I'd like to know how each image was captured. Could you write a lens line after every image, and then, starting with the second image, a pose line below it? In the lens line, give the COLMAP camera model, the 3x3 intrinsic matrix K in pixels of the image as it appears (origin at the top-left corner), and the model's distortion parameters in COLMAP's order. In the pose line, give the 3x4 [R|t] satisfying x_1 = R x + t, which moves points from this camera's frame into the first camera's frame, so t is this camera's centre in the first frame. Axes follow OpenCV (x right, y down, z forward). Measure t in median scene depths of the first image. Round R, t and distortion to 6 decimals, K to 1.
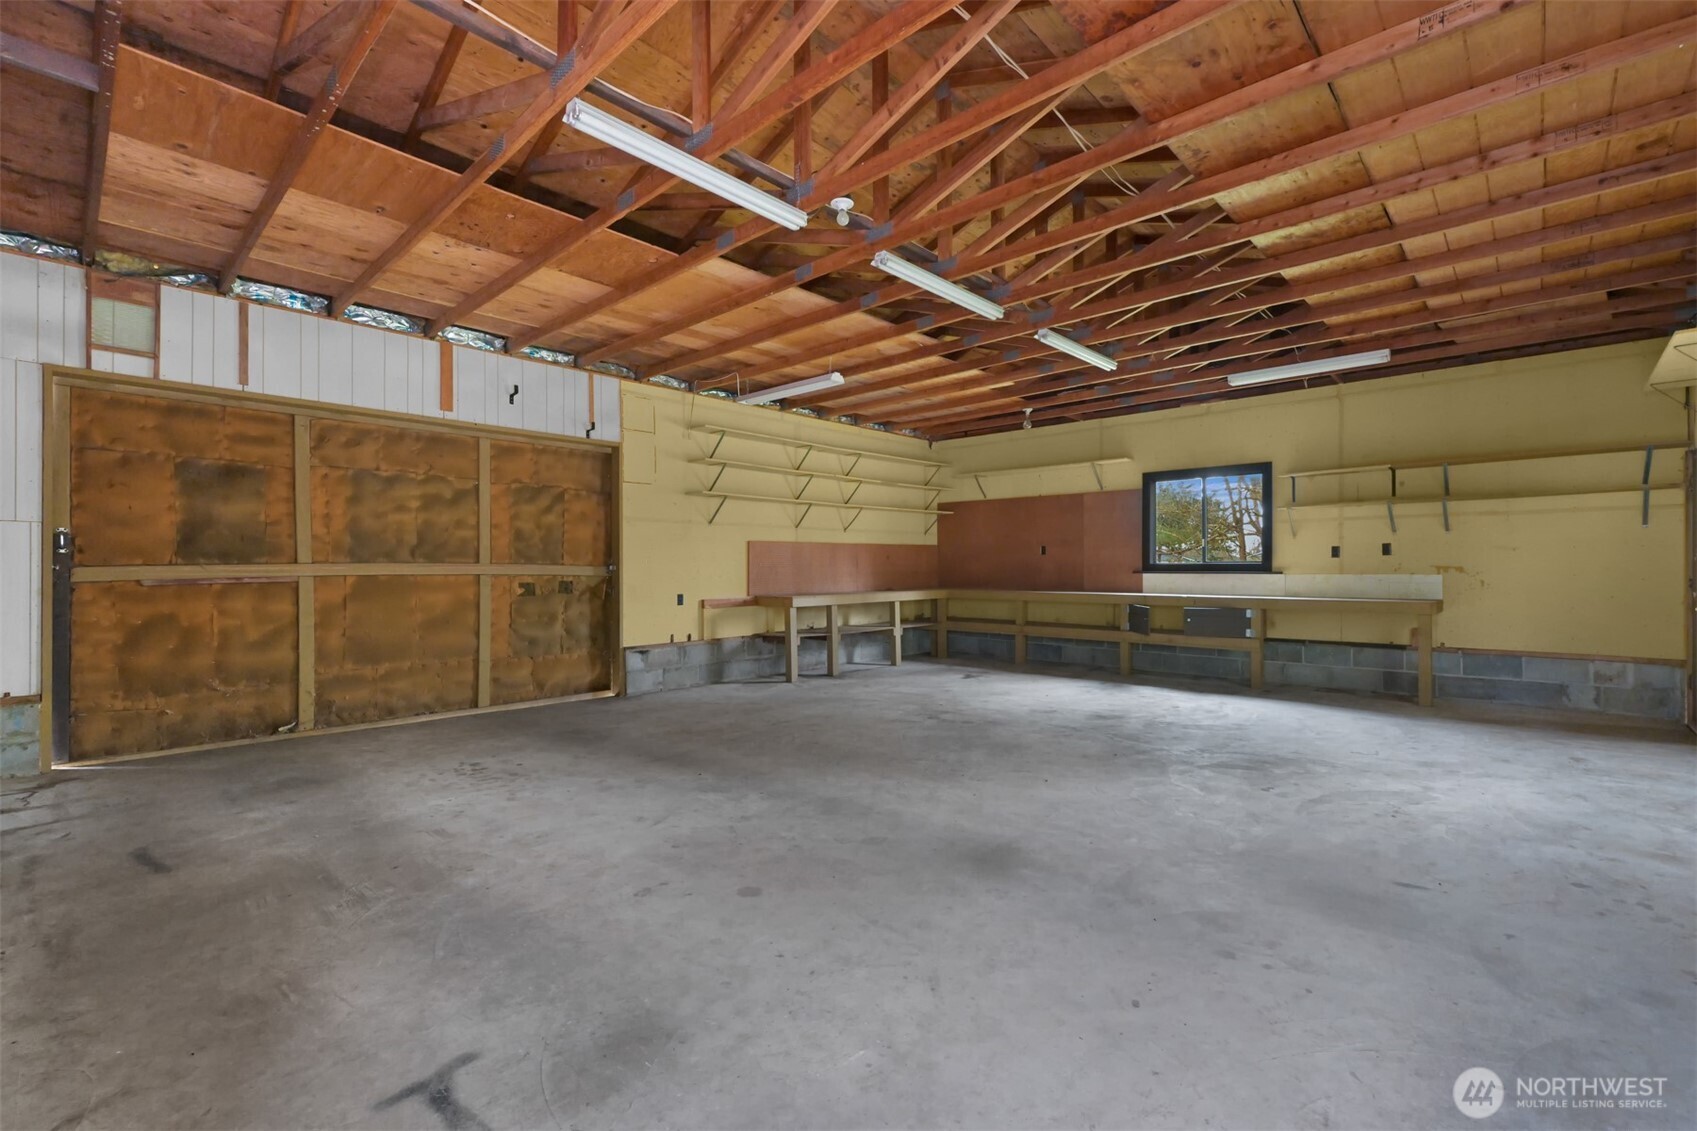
lens RADIAL K [[709.3, 0, 843.1], [0, 709.3, 562.4], [0, 0, 1]] dist [-0.004135, -0.000021]
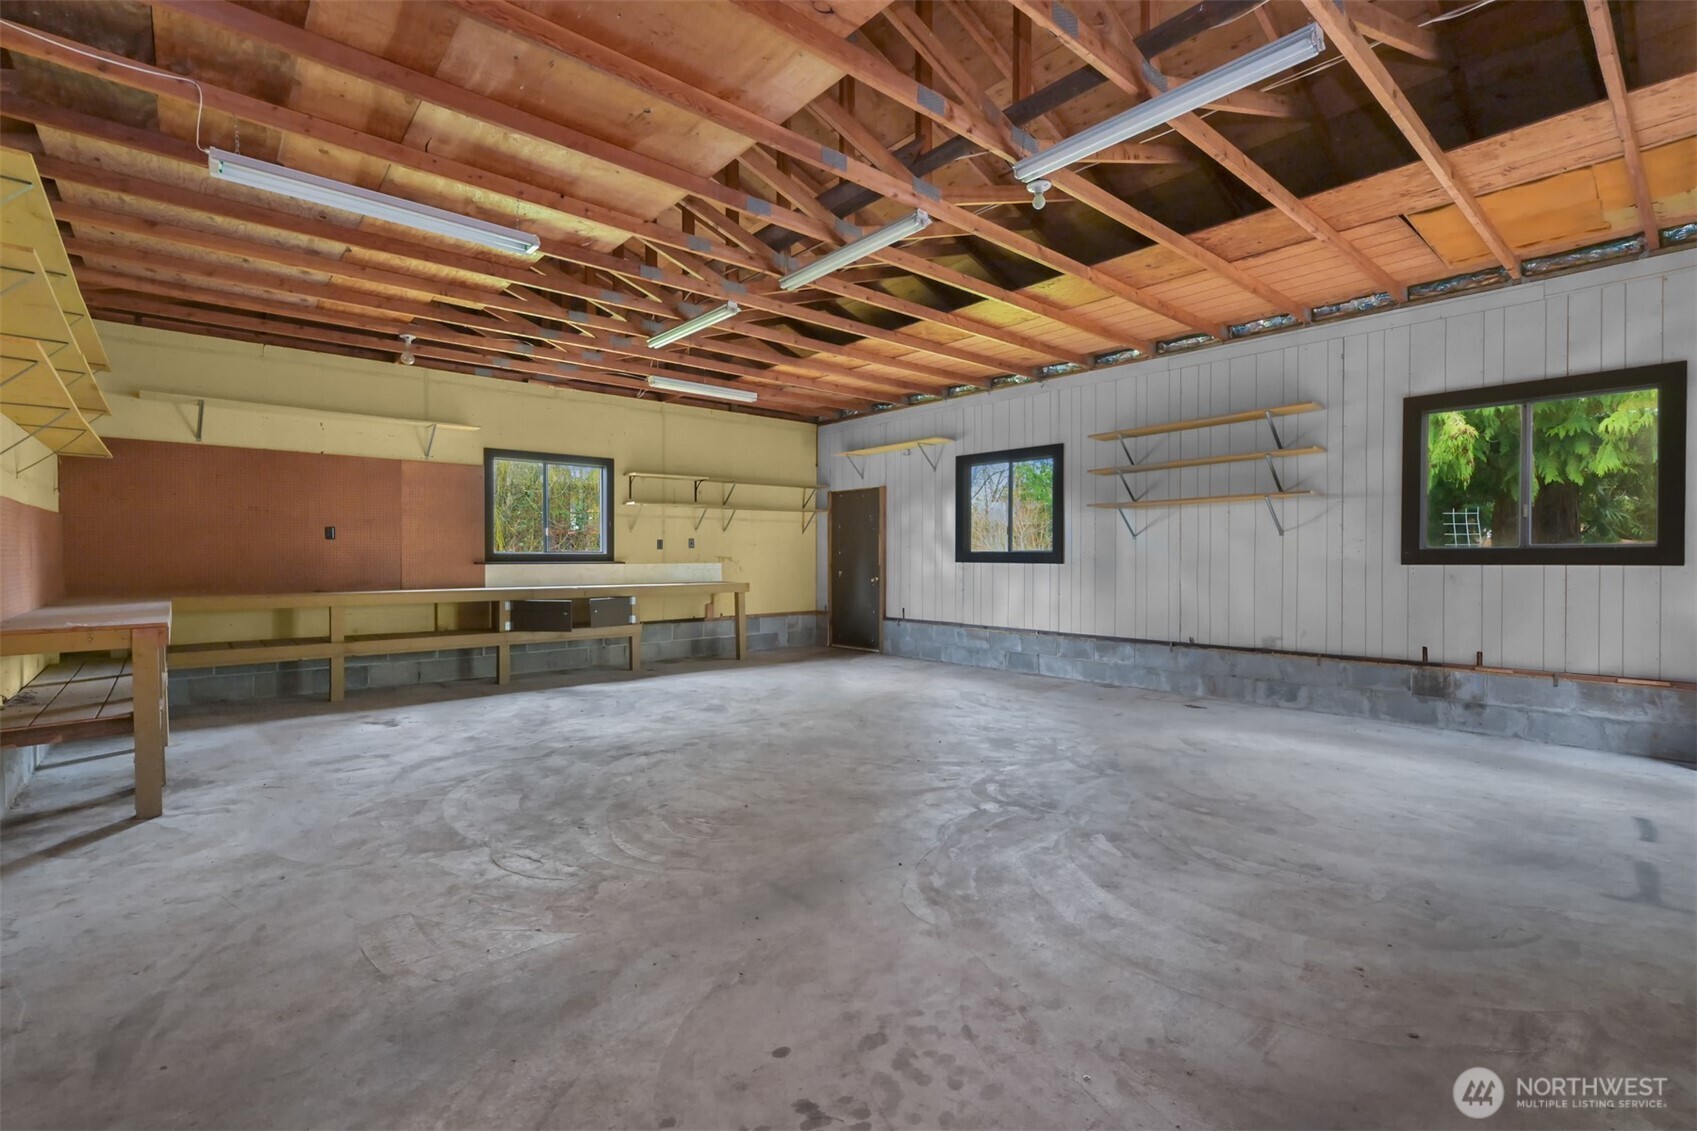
lens RADIAL K [[758.3, 0, 842.1], [0, 758.3, 564.4], [0, 0, 1]] dist [-0.002350, 0.000018]
pose [[0.117293, -0.006633, 0.993075, -0.522587], [-0.004797, 0.999962, 0.007246, 0.007729], [-0.993086, -0.005614, 0.117256, 0.554265]]
